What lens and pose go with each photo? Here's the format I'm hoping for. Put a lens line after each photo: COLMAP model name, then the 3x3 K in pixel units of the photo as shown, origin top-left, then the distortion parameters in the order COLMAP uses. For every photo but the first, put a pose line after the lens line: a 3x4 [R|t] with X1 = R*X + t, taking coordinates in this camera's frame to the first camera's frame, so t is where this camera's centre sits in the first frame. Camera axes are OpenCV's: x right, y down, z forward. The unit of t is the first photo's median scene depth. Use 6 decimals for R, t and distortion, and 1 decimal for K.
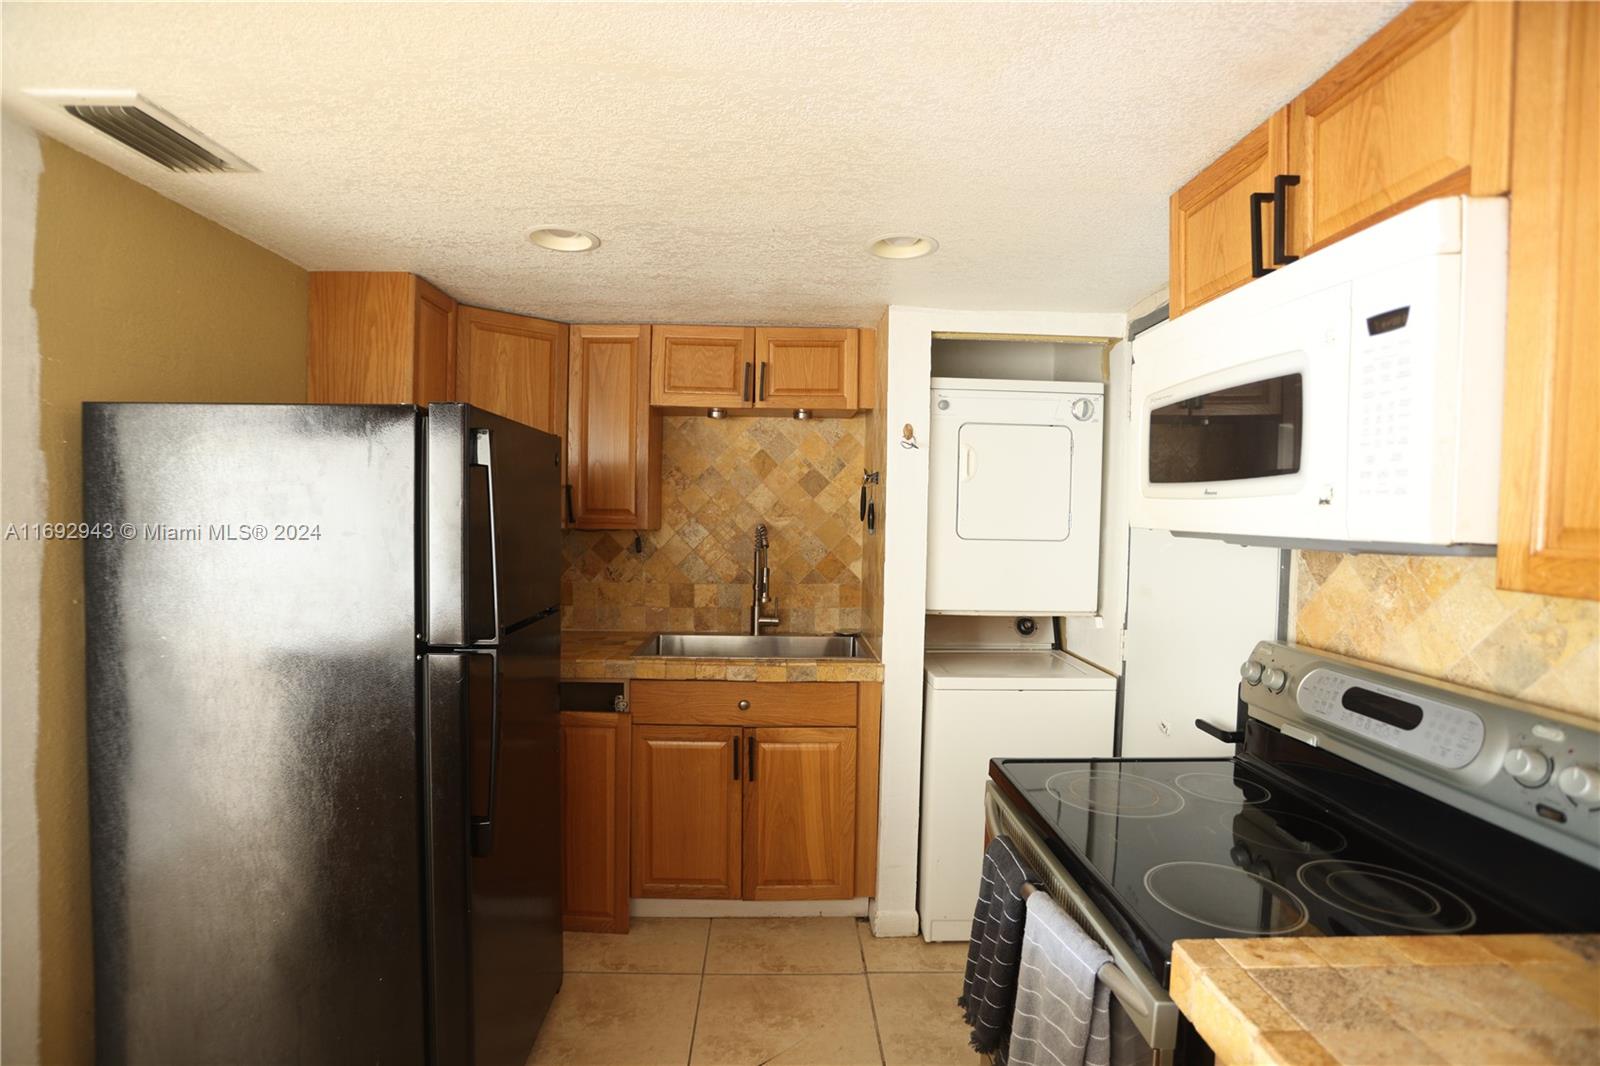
lens RADIAL K [[770.6, 0, 792.6], [0, 770.6, 536.3], [0, 0, 1]] dist [-0.079271, 0.034079]
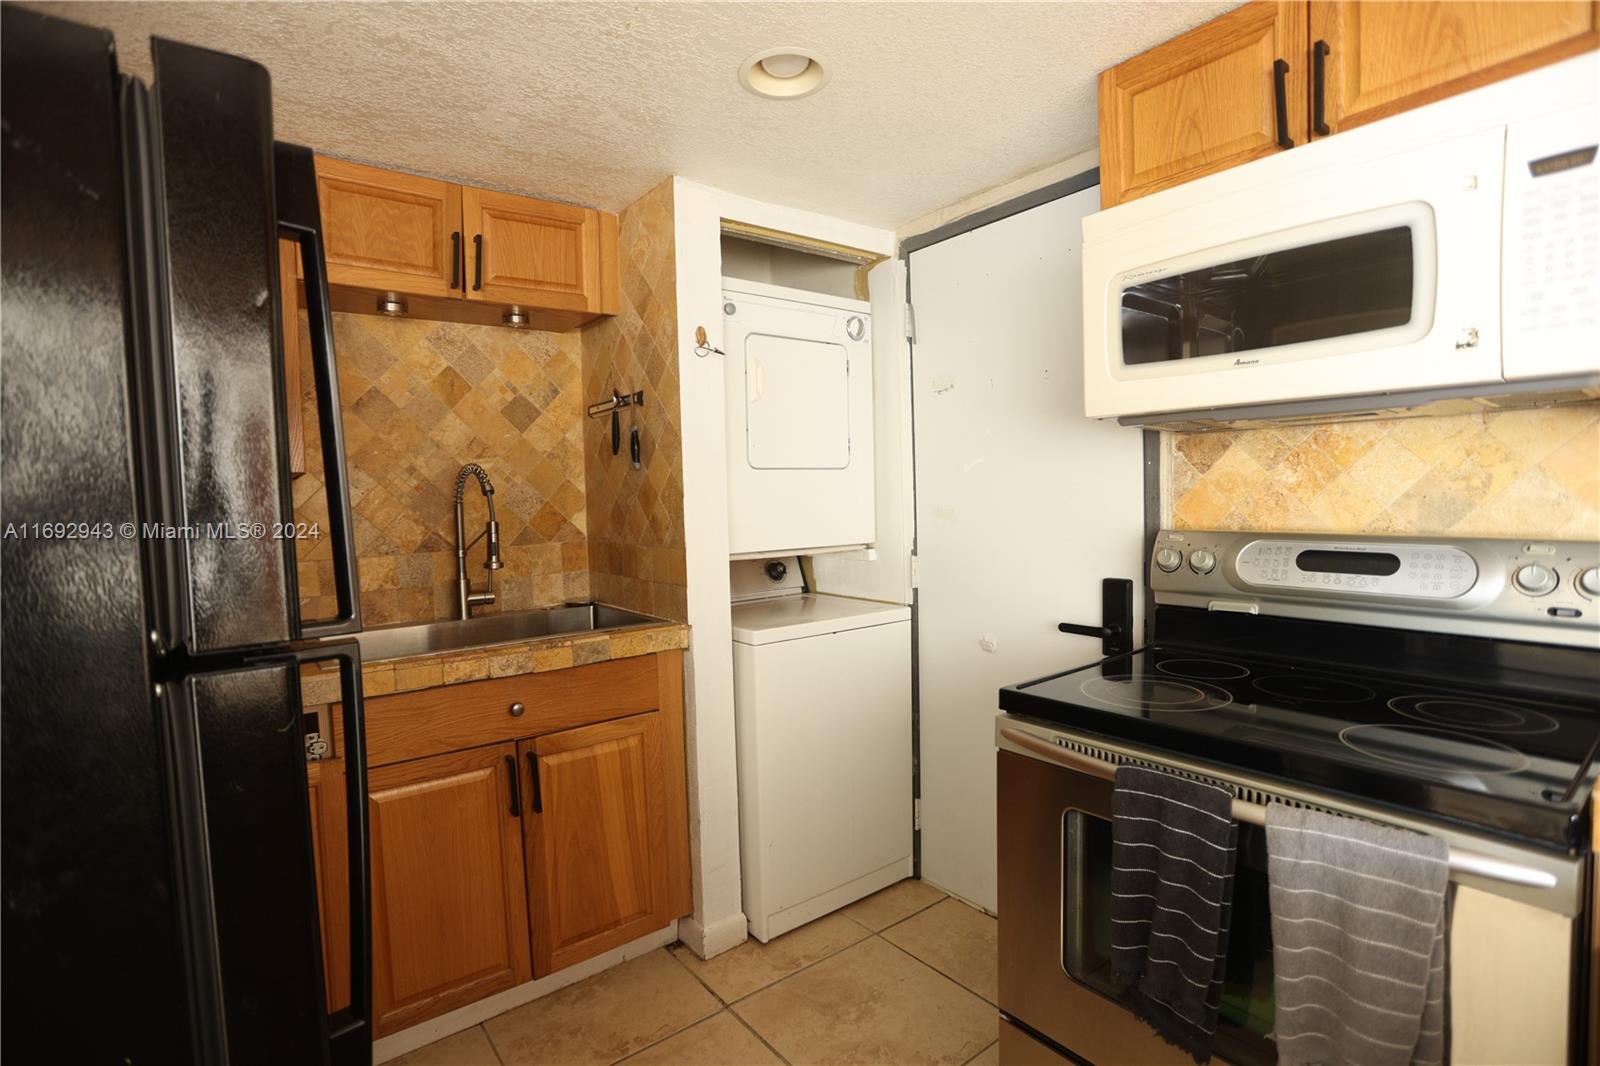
lens RADIAL K [[770.2, 0, 787.2], [0, 770.2, 534.4], [0, 0, 1]] dist [-0.067021, 0.025273]
pose [[0.808165, -0.069240, 0.584872, -0.260910], [0.058904, 0.997589, 0.036706, 0.047927], [-0.586003, 0.004787, 0.810295, 0.284144]]
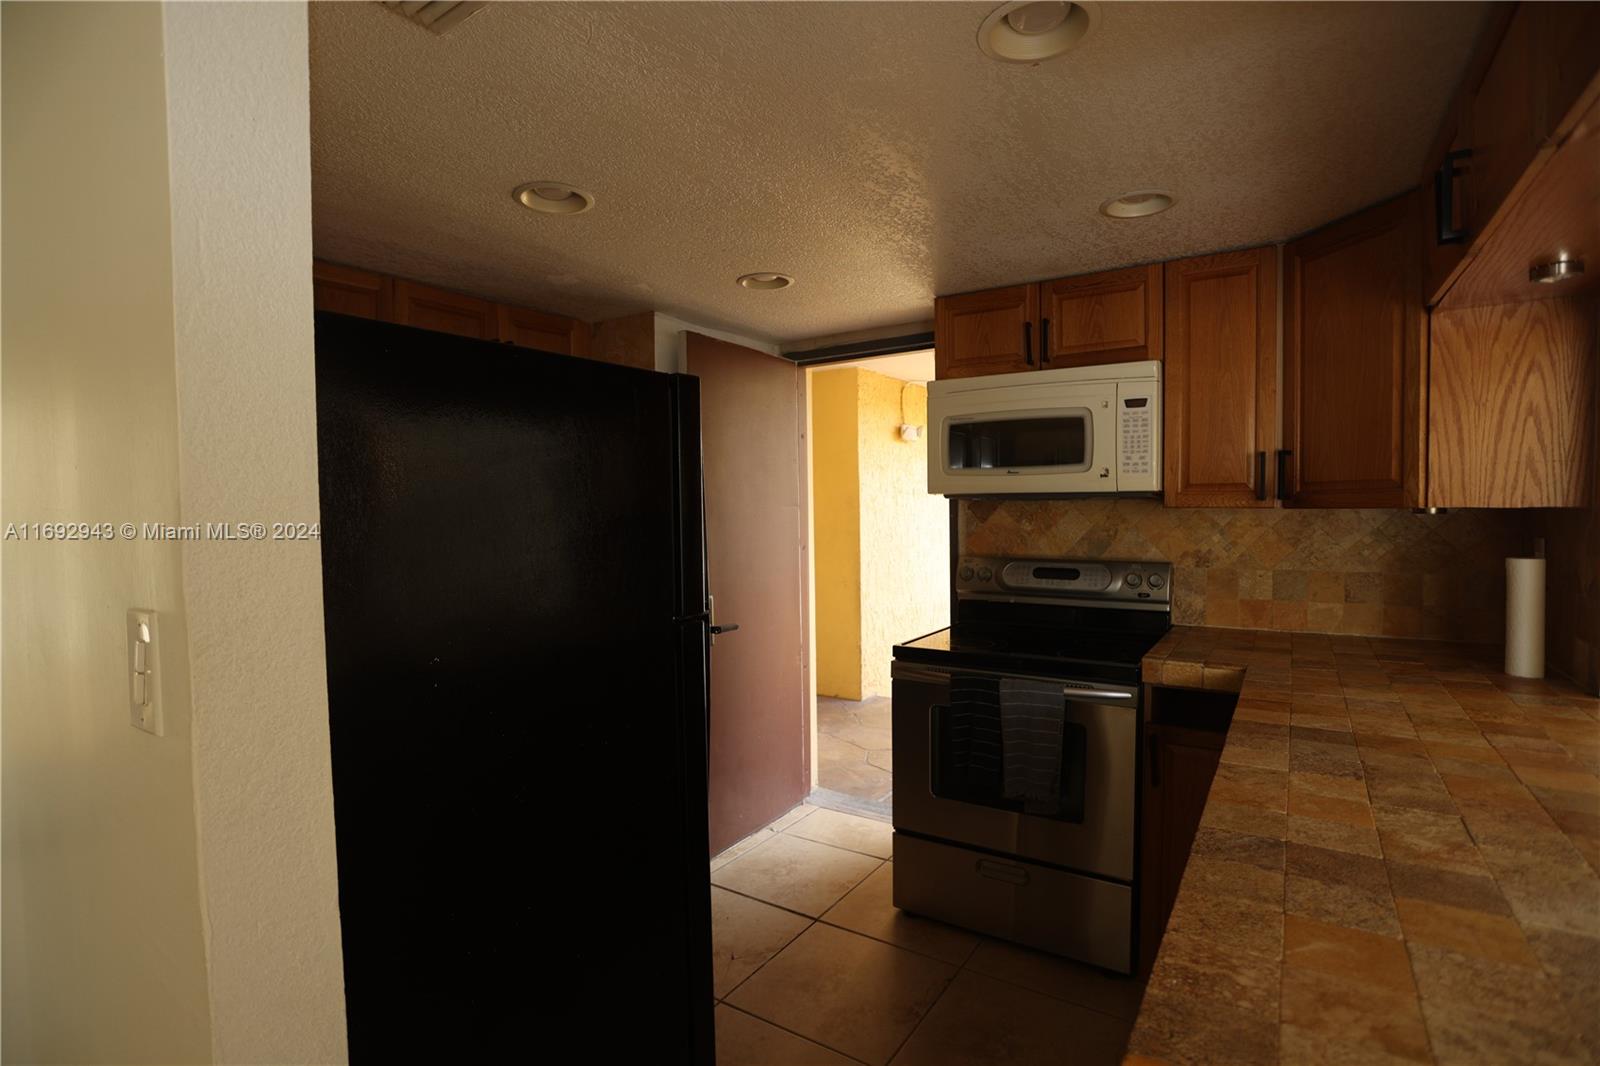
lens RADIAL K [[770.6, 0, 792.6], [0, 770.6, 536.3], [0, 0, 1]] dist [-0.079271, 0.034079]
pose [[0.574318, -0.057865, 0.816584, -0.697992], [0.048566, 0.998150, 0.036573, 0.002962], [-0.817190, 0.018654, 0.576066, 0.171121]]
